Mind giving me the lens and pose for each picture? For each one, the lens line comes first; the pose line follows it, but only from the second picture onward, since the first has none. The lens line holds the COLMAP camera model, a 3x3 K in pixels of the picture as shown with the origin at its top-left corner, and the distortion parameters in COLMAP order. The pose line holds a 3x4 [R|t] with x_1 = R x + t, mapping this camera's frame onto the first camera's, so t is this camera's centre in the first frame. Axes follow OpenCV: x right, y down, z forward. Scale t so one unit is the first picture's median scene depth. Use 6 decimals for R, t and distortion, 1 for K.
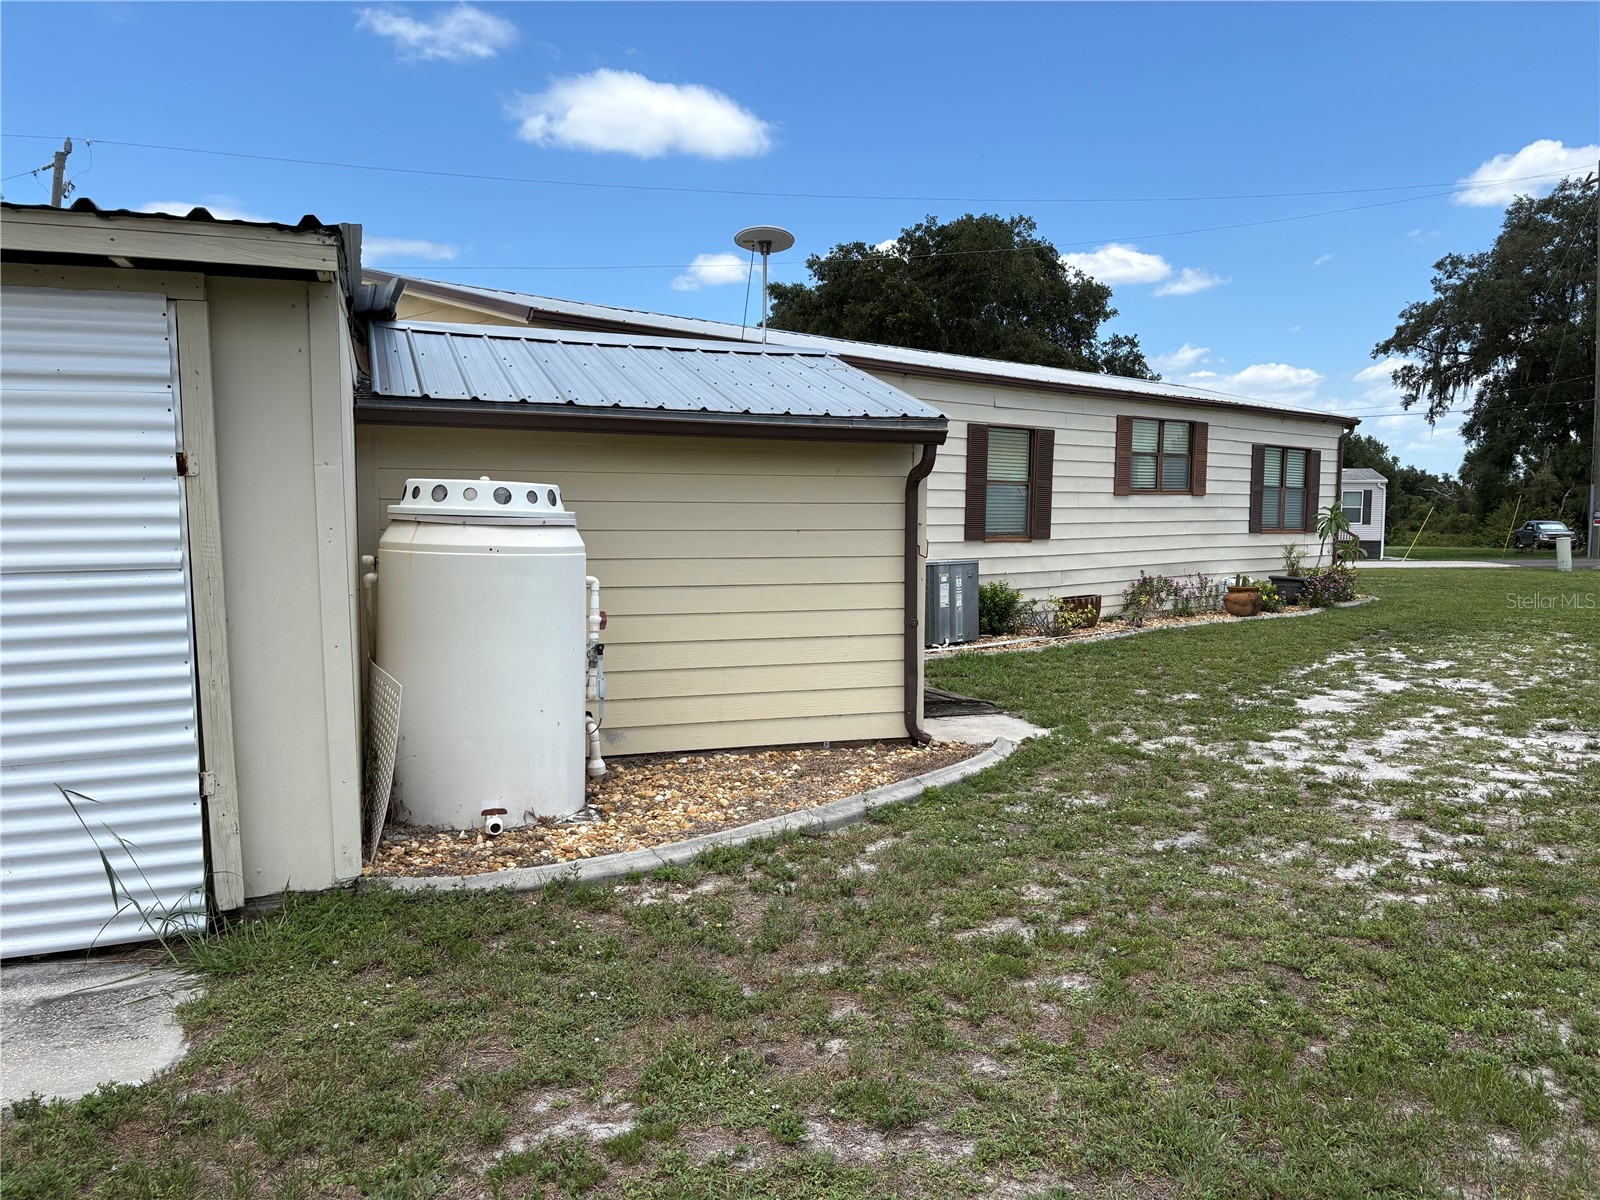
lens RADIAL K [[1217.0, 0, 809.5], [0, 1217.0, 603.7], [0, 0, 1]] dist [0.056763, -0.056152]
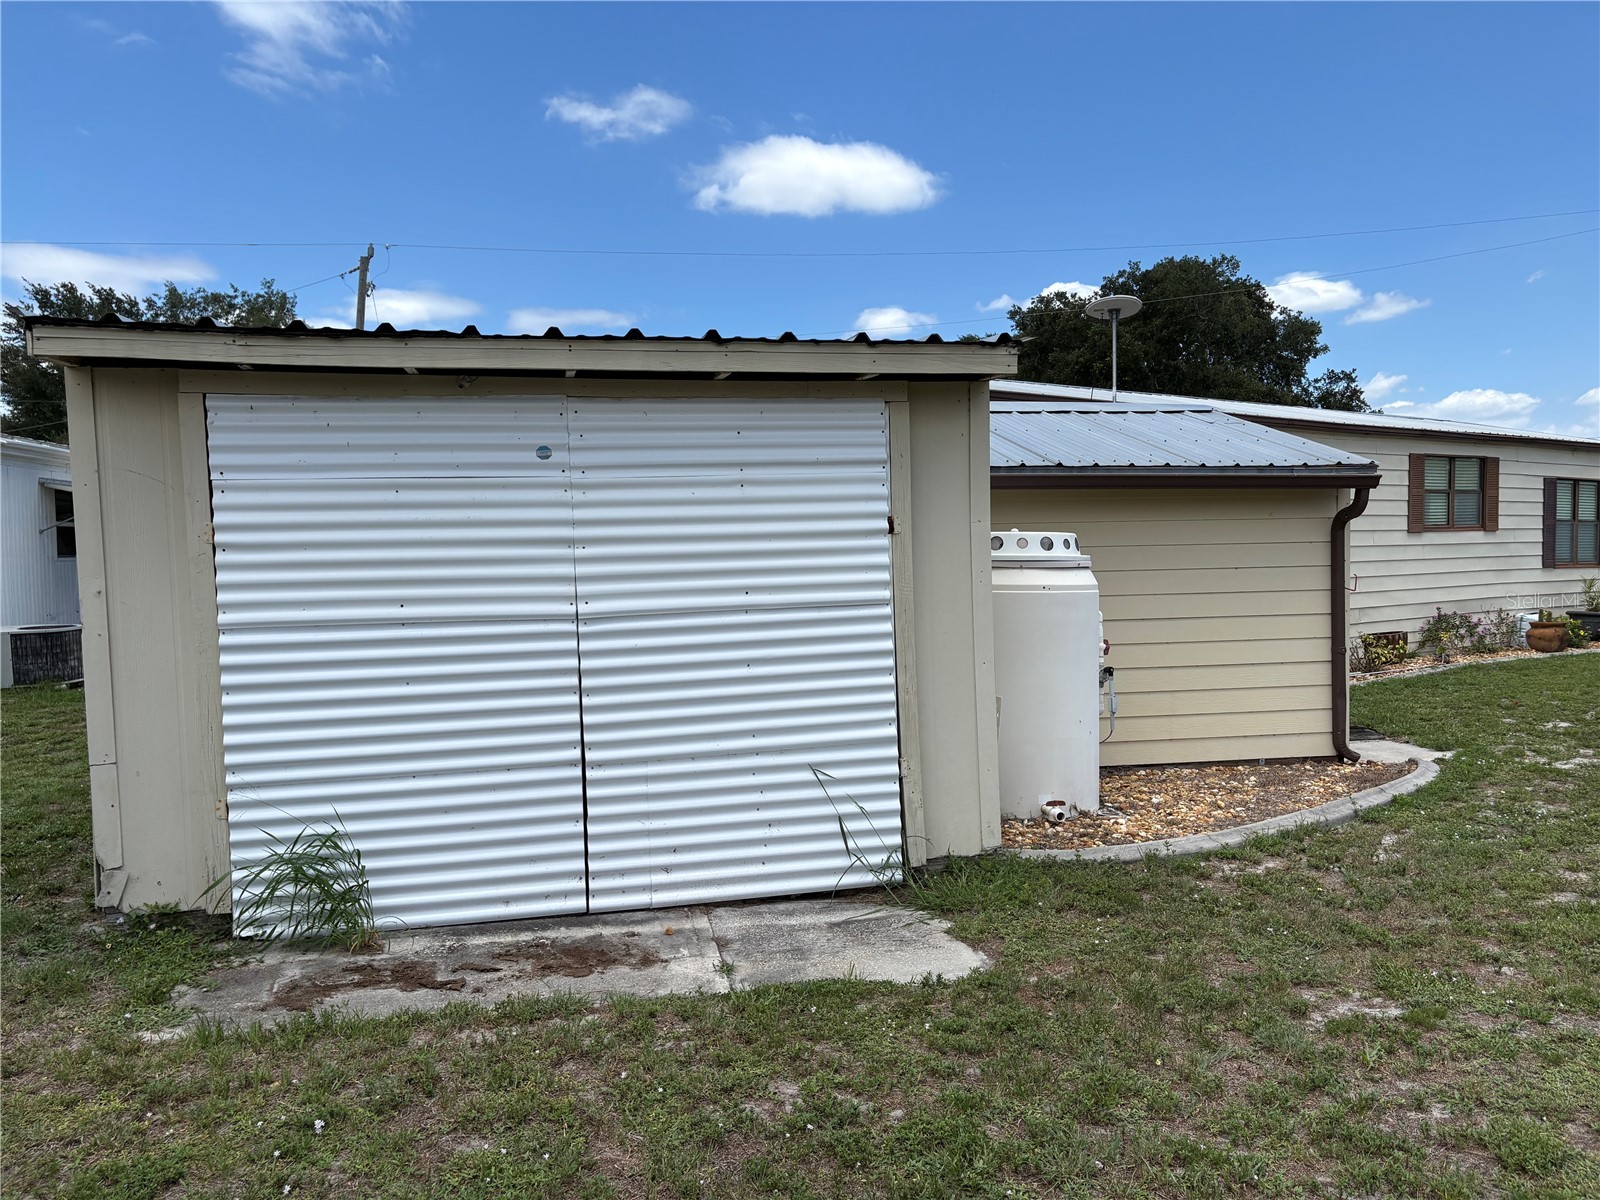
lens RADIAL K [[1217.0, 0, 793.2], [0, 1217.0, 599.4], [0, 0, 1]] dist [0.056763, -0.056152]
pose [[0.988444, -0.017030, -0.150625, -0.247791], [0.010443, 0.998959, -0.044416, 0.014436], [0.151224, 0.042330, 0.987593, -0.184459]]
